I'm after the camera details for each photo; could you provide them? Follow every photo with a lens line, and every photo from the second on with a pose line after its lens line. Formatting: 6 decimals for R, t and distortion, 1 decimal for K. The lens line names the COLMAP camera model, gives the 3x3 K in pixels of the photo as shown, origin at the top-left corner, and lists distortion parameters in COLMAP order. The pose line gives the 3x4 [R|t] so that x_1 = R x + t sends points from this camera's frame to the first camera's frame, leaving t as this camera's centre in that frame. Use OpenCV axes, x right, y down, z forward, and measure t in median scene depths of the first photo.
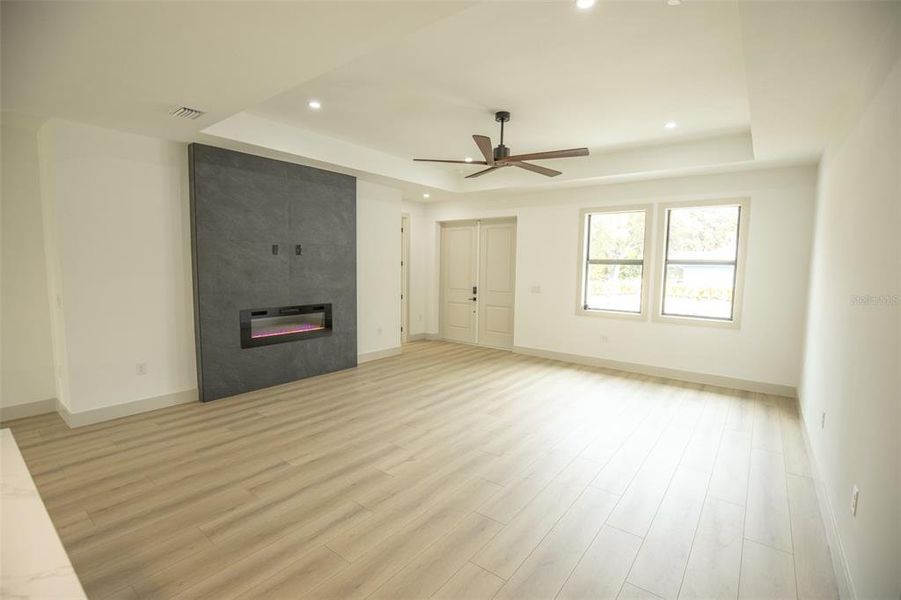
lens RADIAL K [[409.2, 0, 455.1], [0, 409.2, 300.7], [0, 0, 1]] dist [-0.030844, 0.000040]
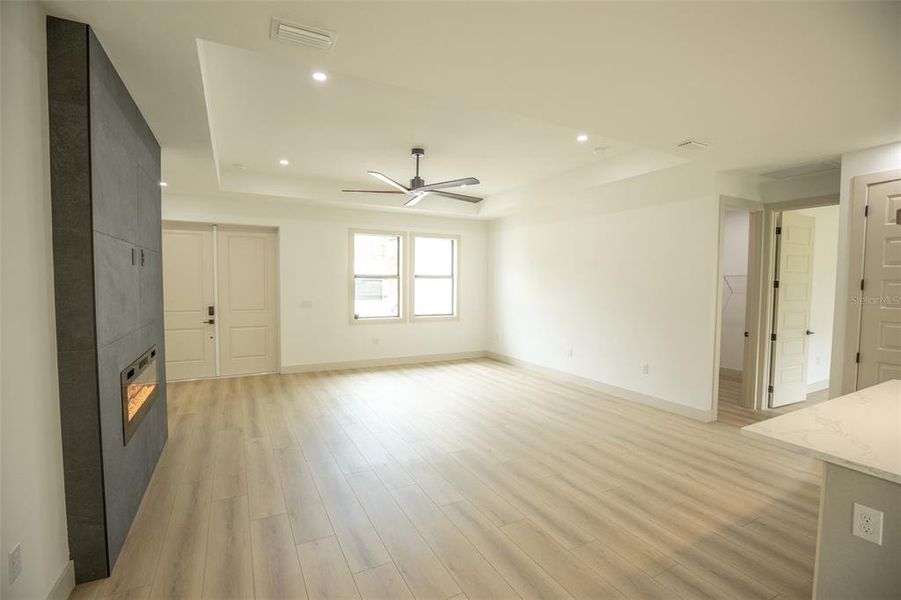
lens RADIAL K [[409.2, 0, 455.1], [0, 409.2, 300.7], [0, 0, 1]] dist [-0.030844, 0.000040]
pose [[0.411590, -0.052733, 0.909842, -0.705689], [0.077977, 0.996701, 0.022493, -0.038490], [-0.908027, 0.061689, 0.414345, 0.349687]]
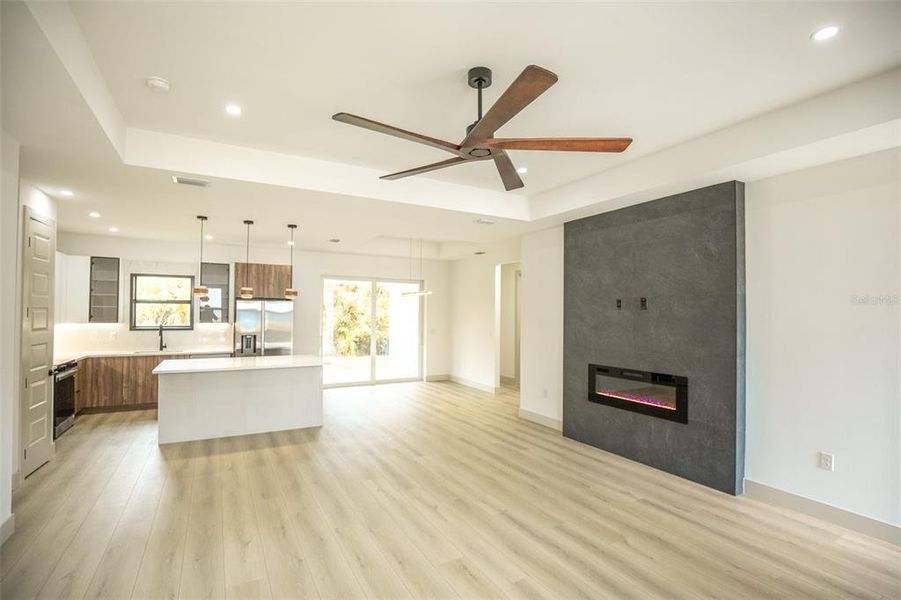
lens RADIAL K [[413.7, 0, 453.2], [0, 413.7, 317.0], [0, 0, 1]] dist [-0.001170, -0.000050]
pose [[-0.387528, -0.016725, -0.921706, 0.519714], [-0.096292, 0.995100, 0.022429, -0.076174], [0.916815, 0.097445, -0.387240, 0.946843]]
